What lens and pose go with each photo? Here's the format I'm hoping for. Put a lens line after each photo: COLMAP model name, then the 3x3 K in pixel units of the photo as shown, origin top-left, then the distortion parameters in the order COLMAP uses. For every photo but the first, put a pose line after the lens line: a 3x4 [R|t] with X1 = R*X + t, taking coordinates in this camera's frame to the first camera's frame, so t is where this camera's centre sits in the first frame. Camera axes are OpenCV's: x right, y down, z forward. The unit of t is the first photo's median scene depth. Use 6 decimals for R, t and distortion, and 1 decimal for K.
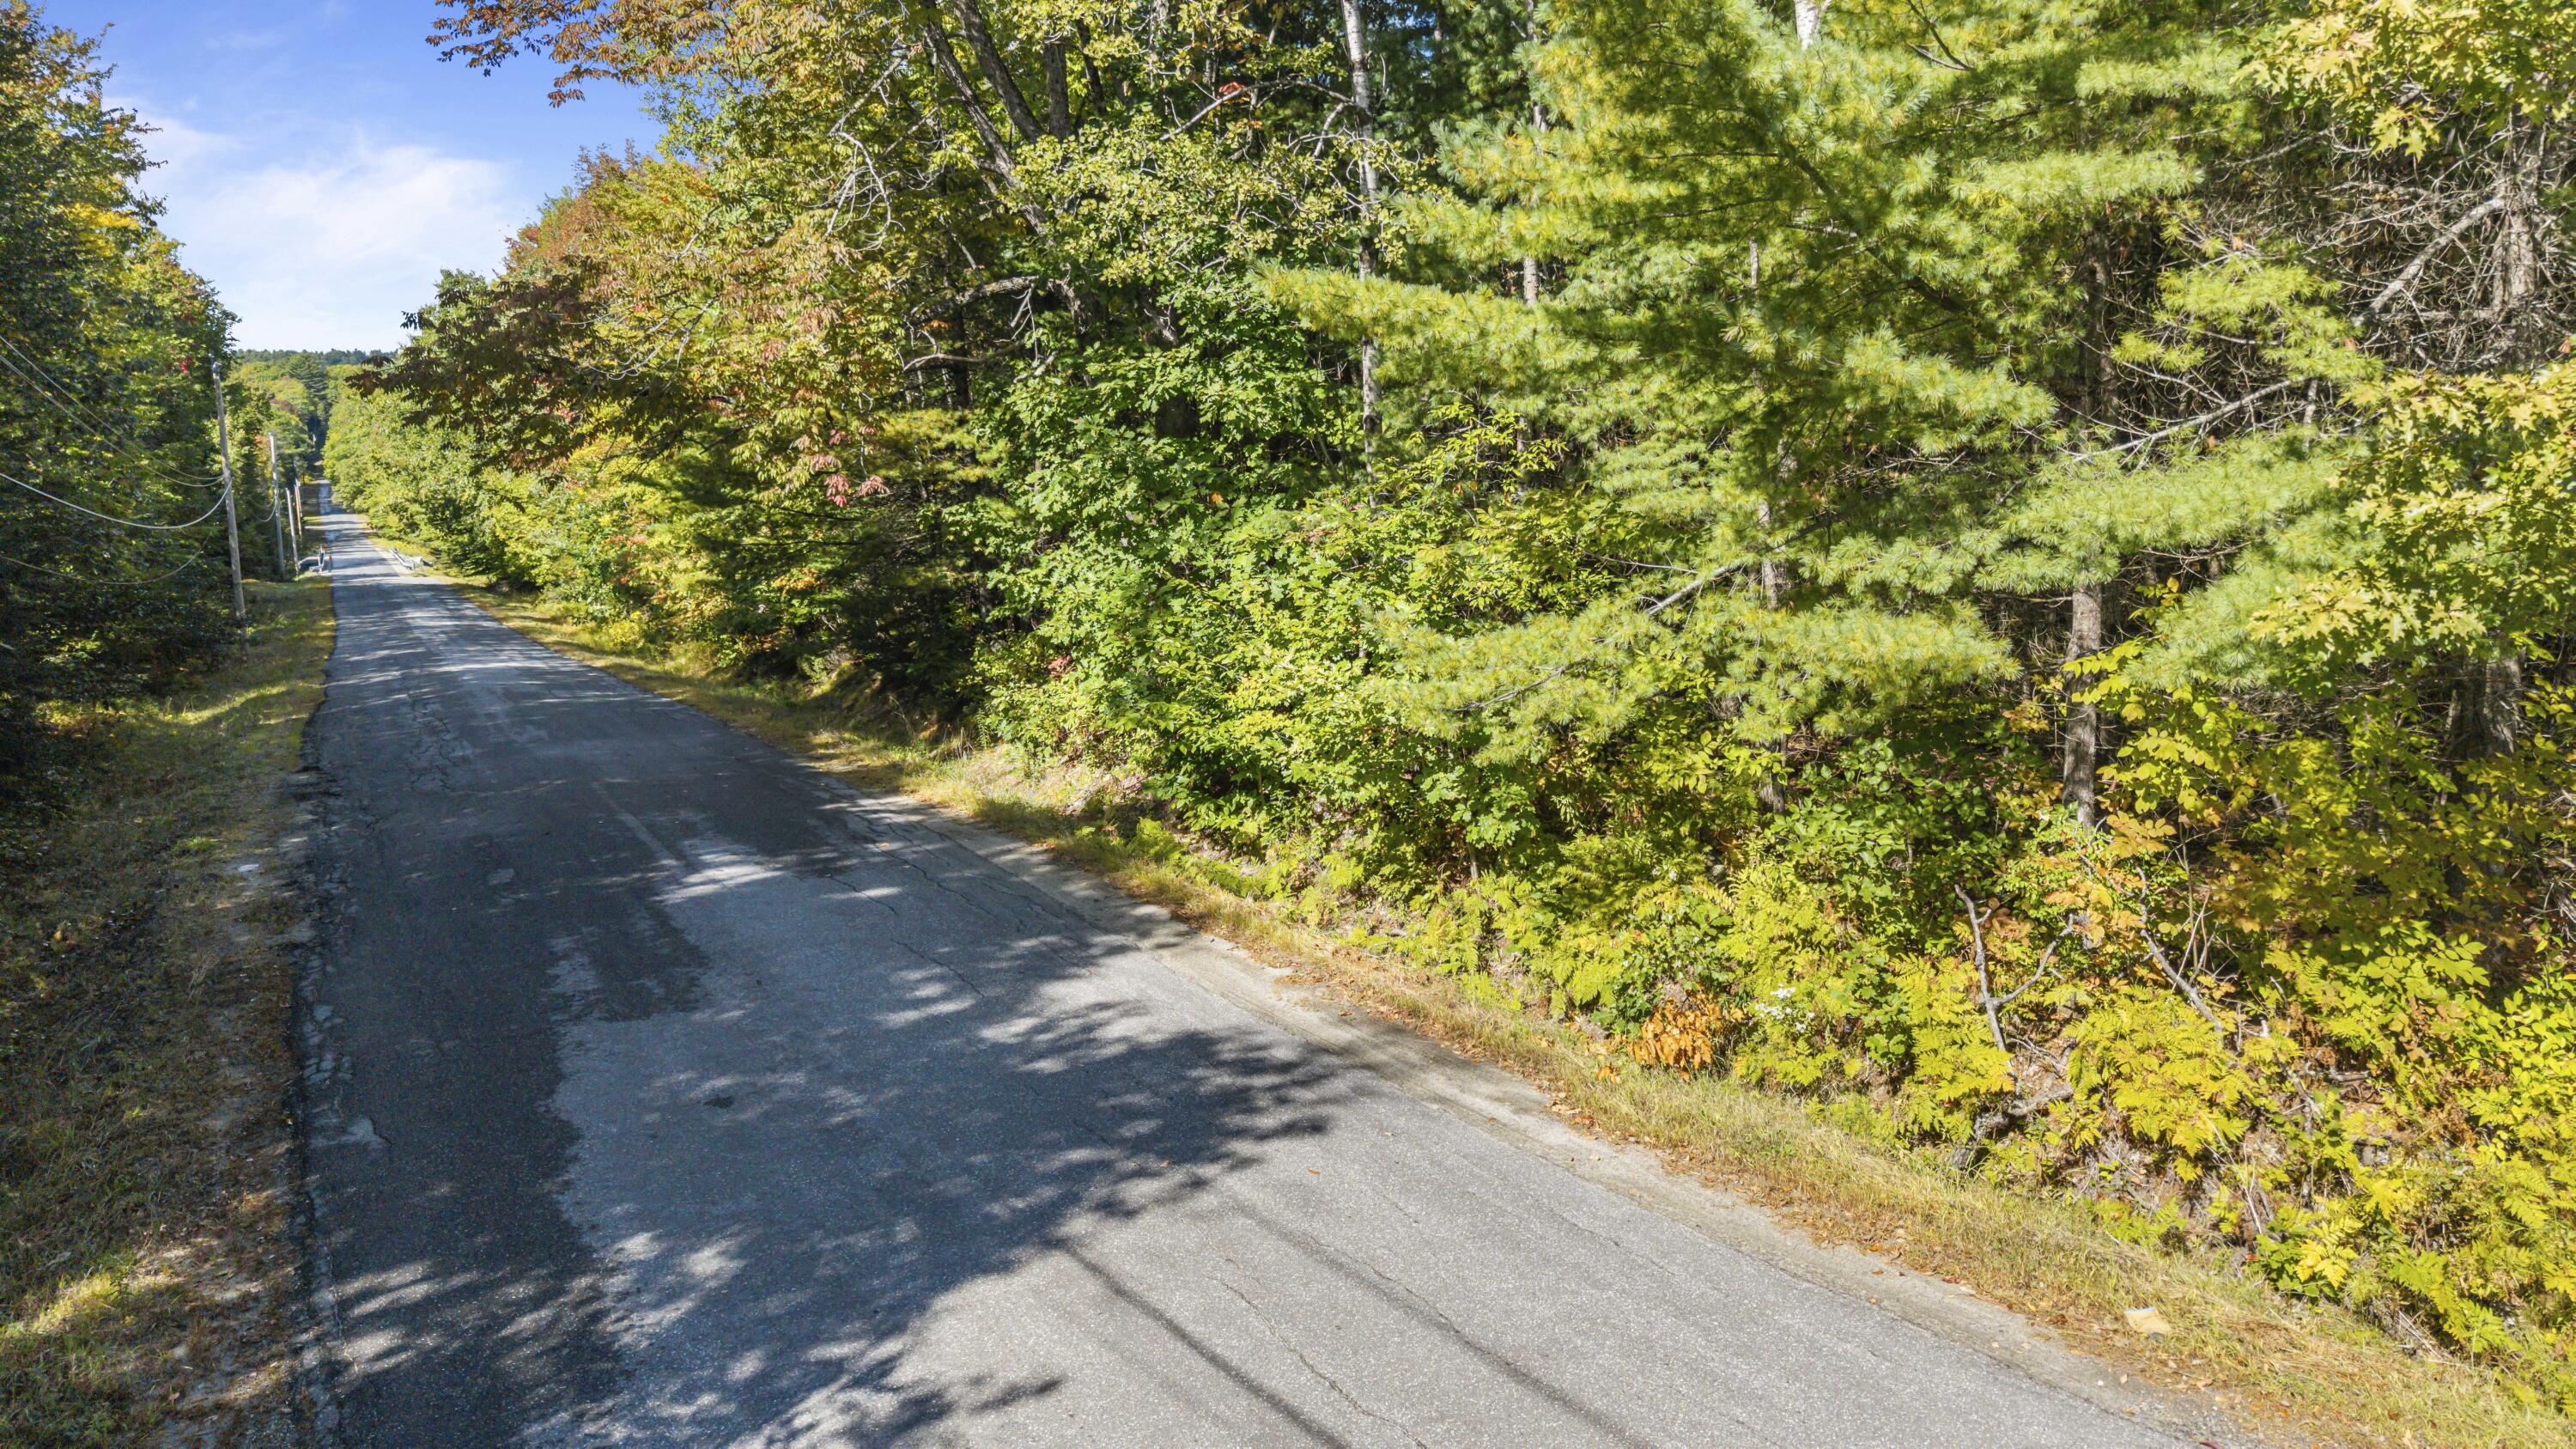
lens RADIAL K [[1748.2, 0, 1297.7], [0, 1748.2, 713.6], [0, 0, 1]] dist [0.003006, -0.000747]
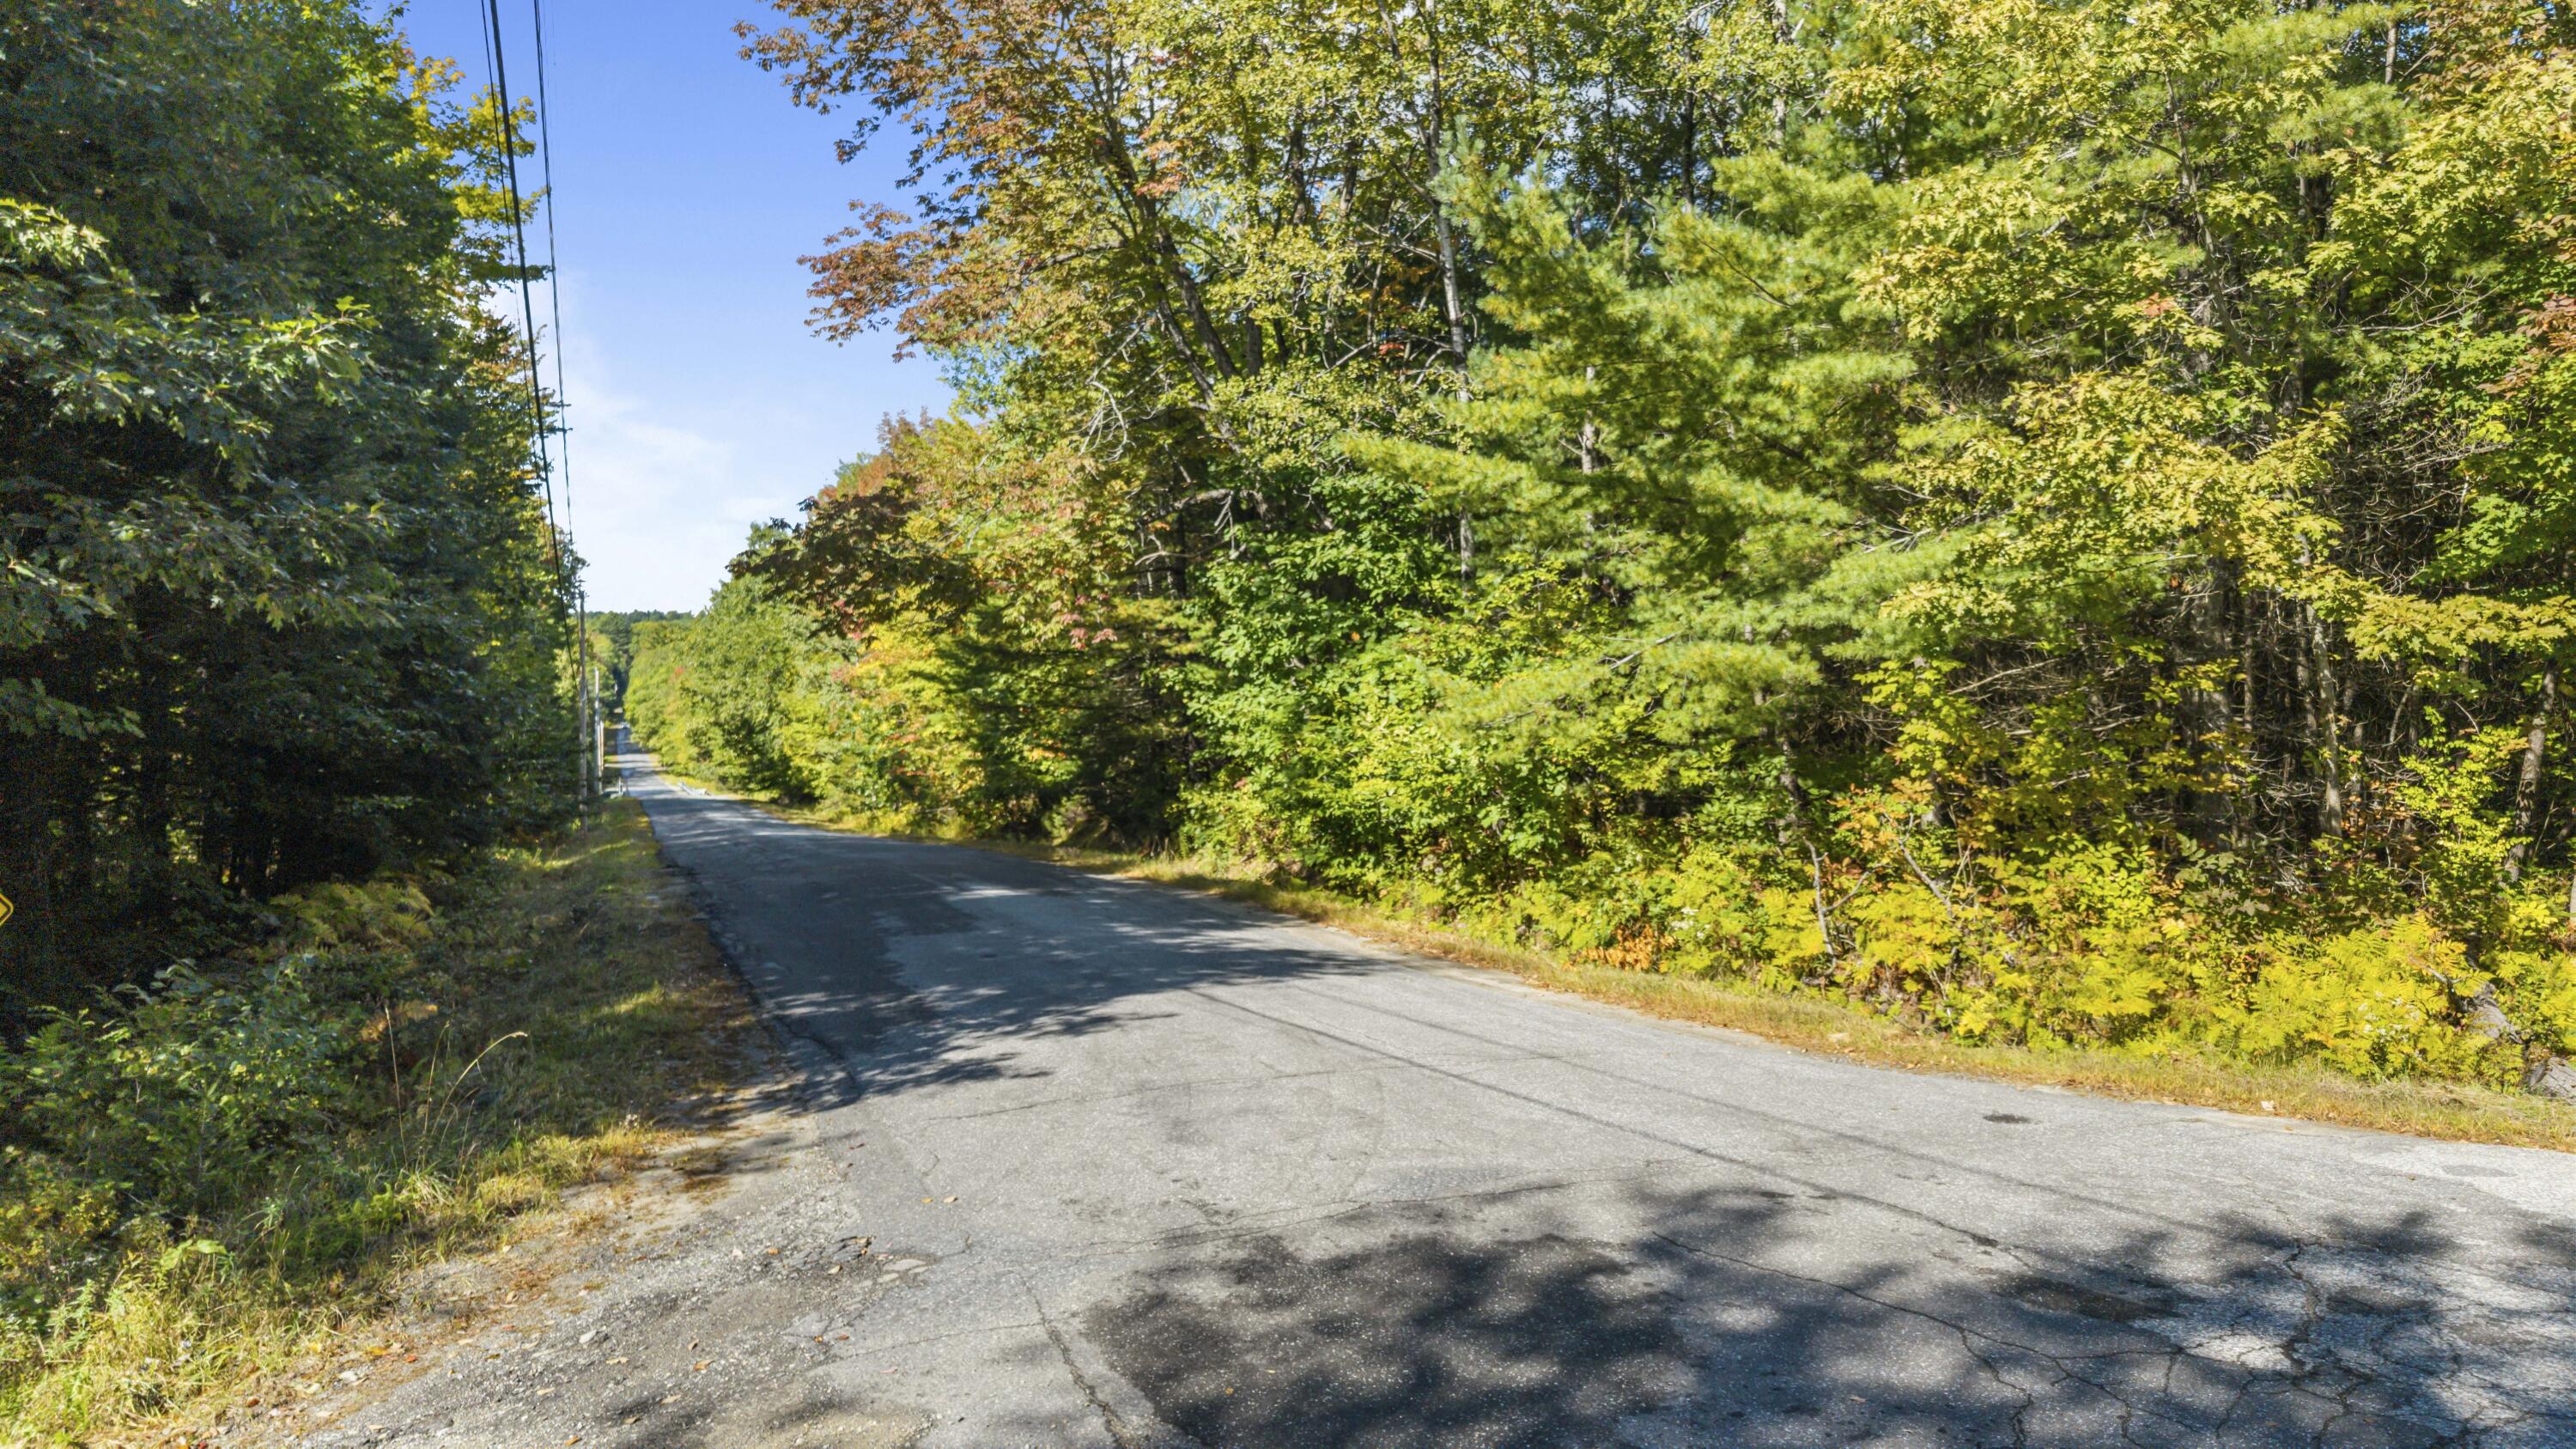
lens RADIAL K [[1738.1, 0, 1295.3], [0, 1738.1, 718.2], [0, 0, 1]] dist [0.029205, -0.024672]
pose [[0.991127, 0.009143, -0.132604, 0.073401], [-0.028120, 0.989473, -0.141958, 0.111124], [0.129911, 0.144427, 0.980951, -0.260001]]
